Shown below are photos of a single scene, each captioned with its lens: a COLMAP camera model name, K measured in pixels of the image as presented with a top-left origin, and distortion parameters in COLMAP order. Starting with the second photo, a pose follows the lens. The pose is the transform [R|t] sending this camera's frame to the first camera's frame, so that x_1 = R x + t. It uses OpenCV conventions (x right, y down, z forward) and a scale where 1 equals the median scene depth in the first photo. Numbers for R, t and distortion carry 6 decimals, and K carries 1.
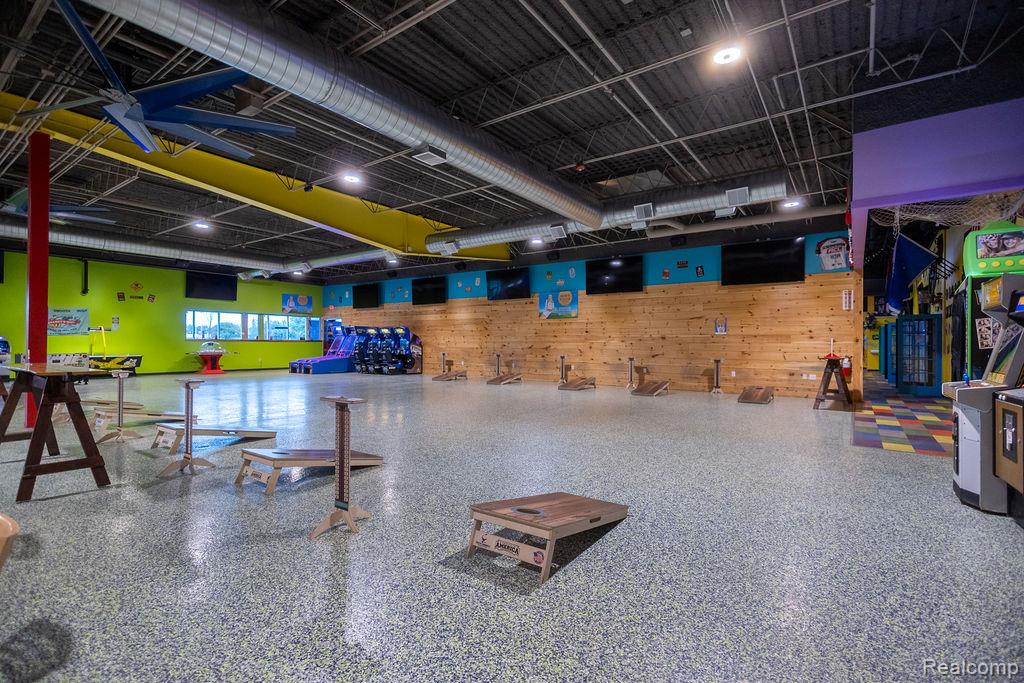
lens RADIAL K [[474.1, 0, 507.1], [0, 474.1, 340.2], [0, 0, 1]] dist [0.016779, -0.000103]
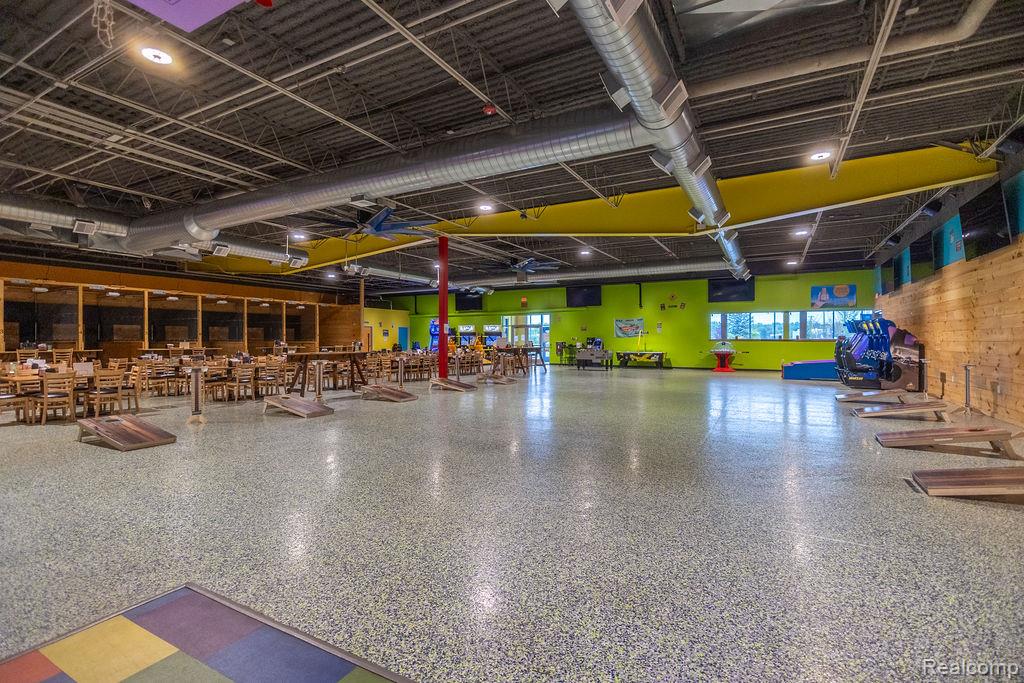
lens RADIAL K [[474.1, 0, 515.4], [0, 474.1, 339.2], [0, 0, 1]] dist [0.016779, -0.000103]
pose [[0.128525, -0.007086, -0.991681, 0.380886], [0.006872, 0.999957, -0.006254, 0.001420], [0.991682, -0.006011, 0.128568, 0.393943]]
